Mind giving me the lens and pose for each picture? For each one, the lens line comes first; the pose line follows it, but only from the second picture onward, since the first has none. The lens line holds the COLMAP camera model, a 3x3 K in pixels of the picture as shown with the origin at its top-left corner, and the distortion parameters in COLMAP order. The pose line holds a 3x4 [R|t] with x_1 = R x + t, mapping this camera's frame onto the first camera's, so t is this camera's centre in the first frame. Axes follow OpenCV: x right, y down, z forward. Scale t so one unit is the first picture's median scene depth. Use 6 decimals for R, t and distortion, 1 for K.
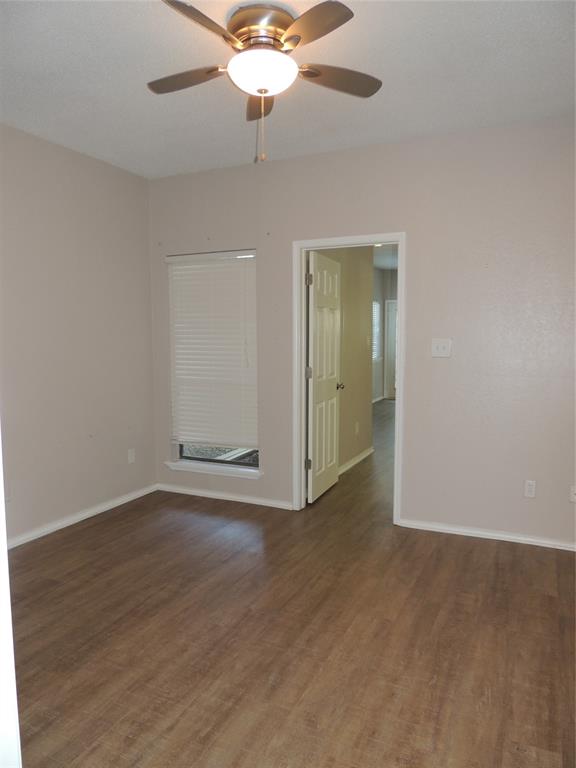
lens RADIAL K [[550.2, 0, 286.4], [0, 550.2, 384.5], [0, 0, 1]] dist [-0.013233, -0.003095]
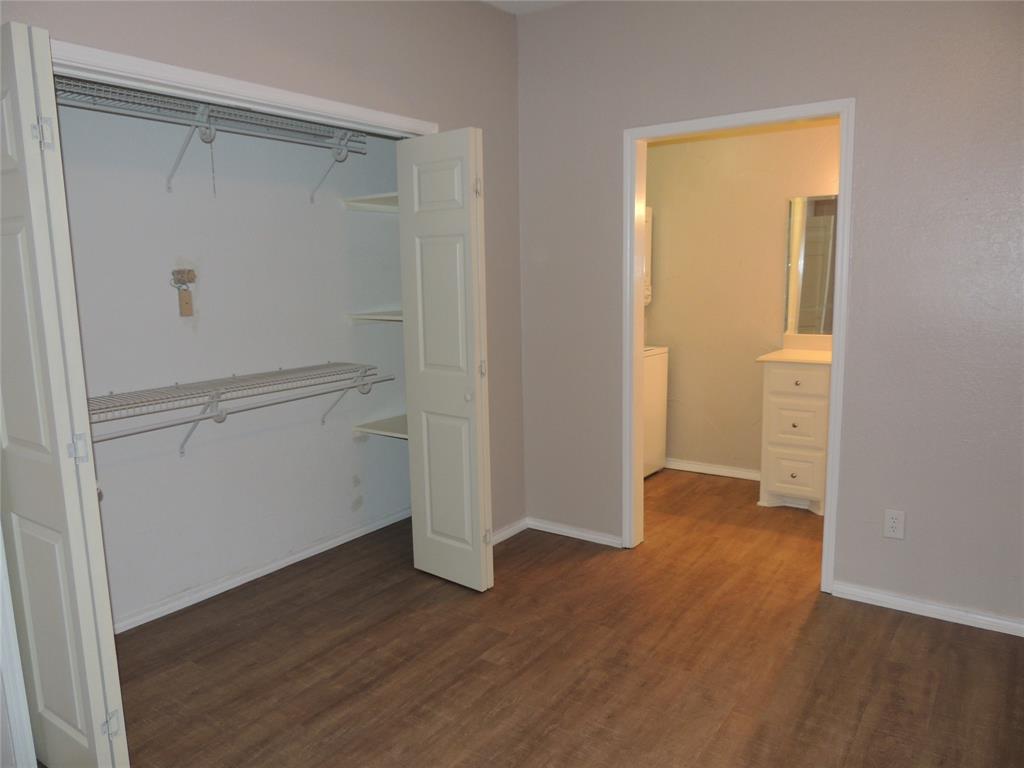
lens RADIAL K [[733.5, 0, 516.6], [0, 733.5, 383.8], [0, 0, 1]] dist [-0.013233, -0.003095]
pose [[-0.985071, -0.007184, 0.172001, 0.134740], [0.034641, 0.970419, 0.238928, -0.185293], [-0.168629, 0.241319, -0.955683, 1.825801]]
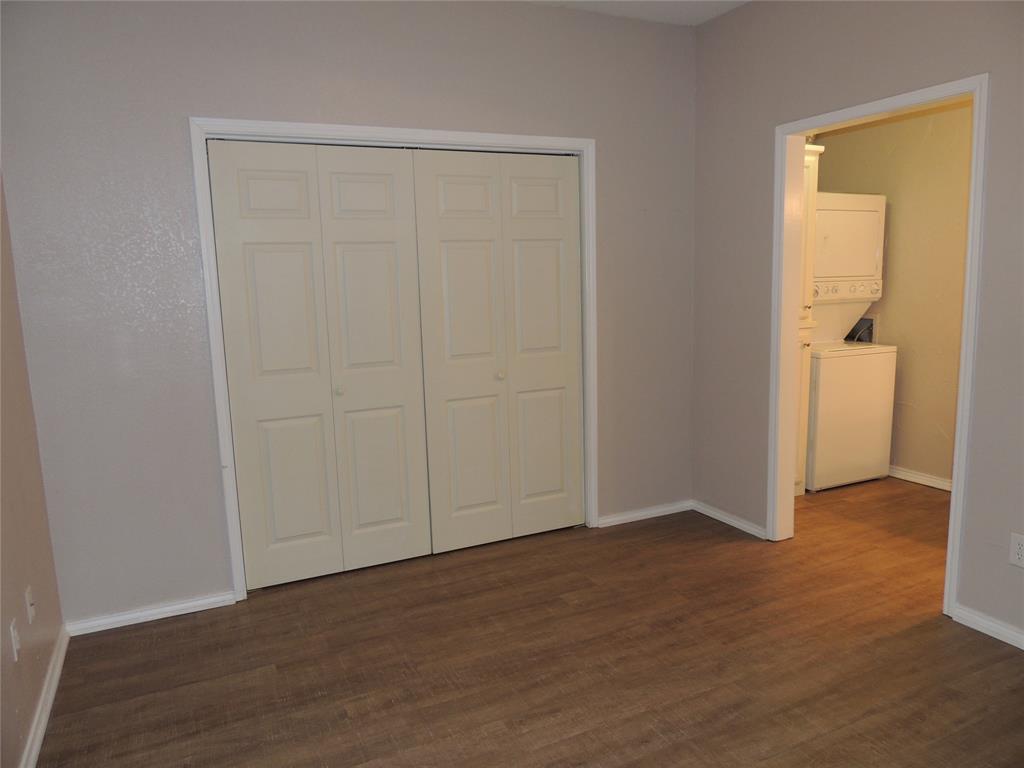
lens RADIAL K [[733.5, 0, 516.6], [0, 733.5, 383.8], [0, 0, 1]] dist [-0.013233, -0.003095]
pose [[-0.779535, -0.071619, 0.622250, -0.395440], [0.085525, 0.971966, 0.219014, -0.183614], [-0.620492, 0.223947, -0.751557, 1.825269]]
